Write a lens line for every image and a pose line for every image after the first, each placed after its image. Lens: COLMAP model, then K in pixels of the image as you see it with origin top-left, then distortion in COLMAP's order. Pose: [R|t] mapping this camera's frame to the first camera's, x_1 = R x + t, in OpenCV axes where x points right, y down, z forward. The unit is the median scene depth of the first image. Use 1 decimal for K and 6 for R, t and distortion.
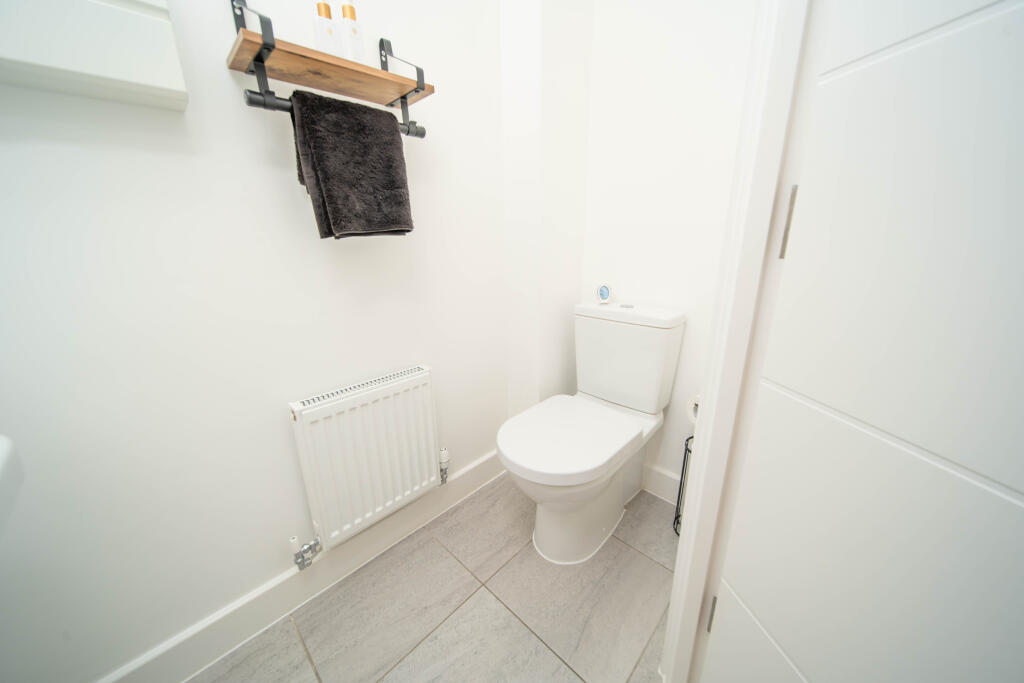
lens RADIAL K [[356.5, 0, 512.6], [0, 356.5, 340.2], [0, 0, 1]] dist [-0.001025, -0.000166]
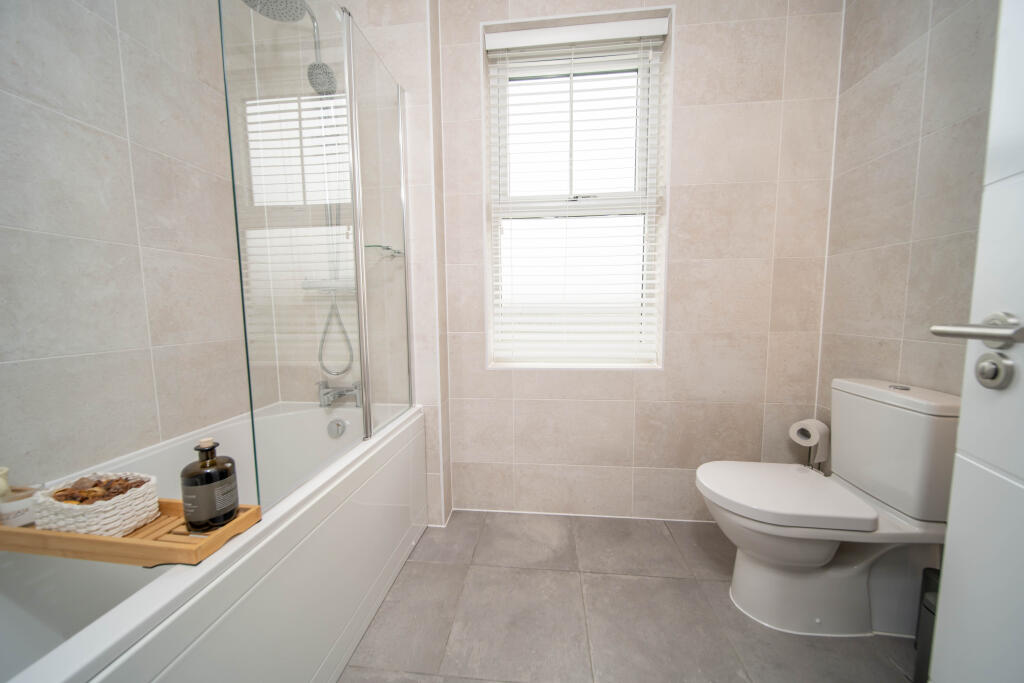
lens RADIAL K [[356.5, 0, 512.6], [0, 356.5, 340.2], [0, 0, 1]] dist [-0.001025, -0.000166]
pose [[0.622316, 0.093240, -0.777193, 0.396217], [-0.236084, 0.969003, -0.072786, 0.082513], [0.746316, 0.228778, 0.625038, -0.298691]]
